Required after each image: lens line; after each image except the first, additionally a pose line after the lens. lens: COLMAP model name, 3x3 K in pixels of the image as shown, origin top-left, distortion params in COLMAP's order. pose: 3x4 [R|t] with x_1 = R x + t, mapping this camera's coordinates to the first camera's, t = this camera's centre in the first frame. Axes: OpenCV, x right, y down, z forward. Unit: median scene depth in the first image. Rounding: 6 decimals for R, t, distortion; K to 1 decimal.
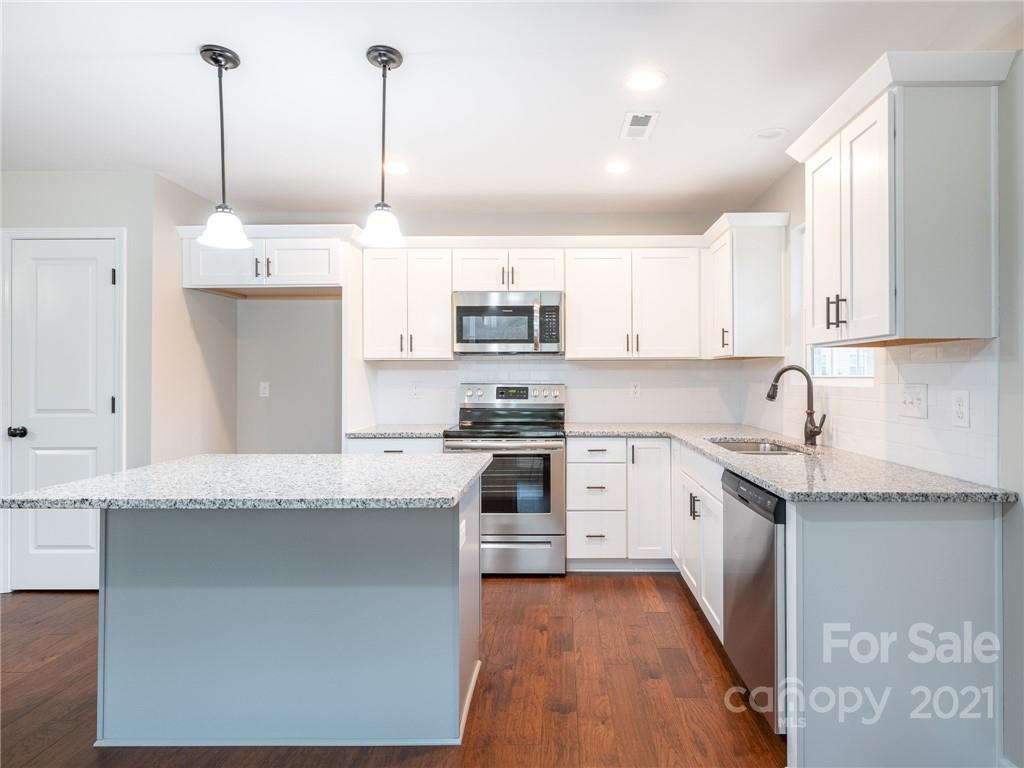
lens RADIAL K [[583.8, 0, 550.5], [0, 583.8, 374.7], [0, 0, 1]] dist [0.004218, -0.001162]
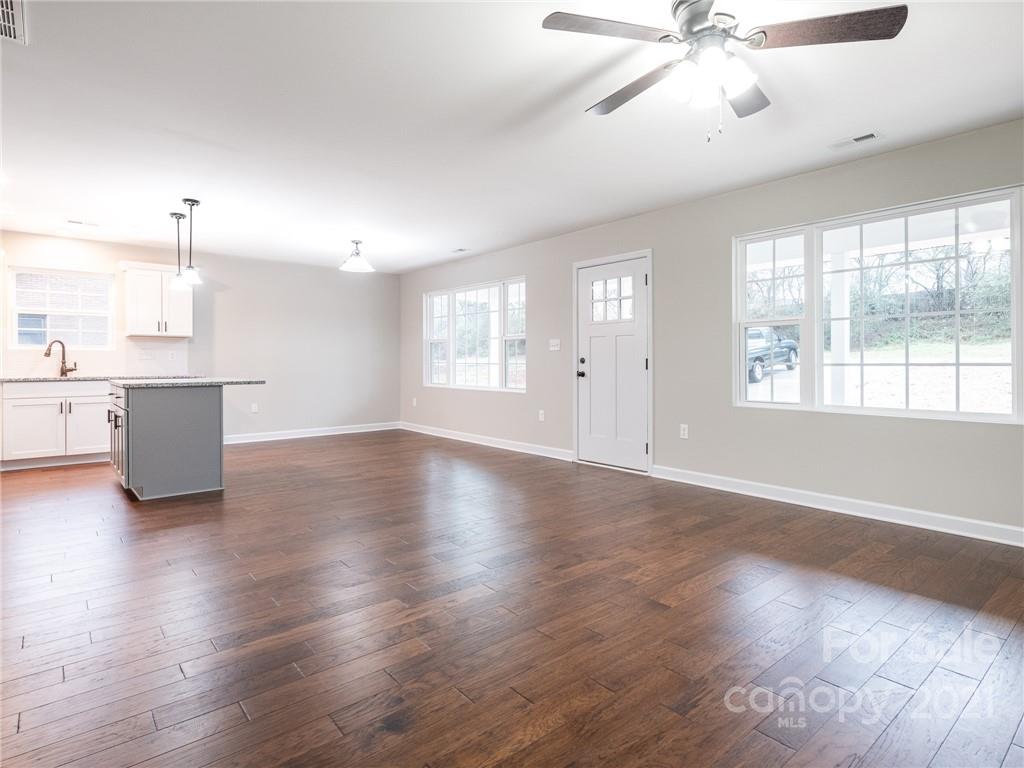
lens RADIAL K [[545.5, 0, 559.2], [0, 545.5, 360.3], [0, 0, 1]] dist [-0.016288, -0.000157]
pose [[-0.684588, 0.005632, 0.728908, -1.825042], [0.001596, 0.999979, -0.006228, 0.058914], [-0.728928, -0.003100, -0.684583, 0.817746]]
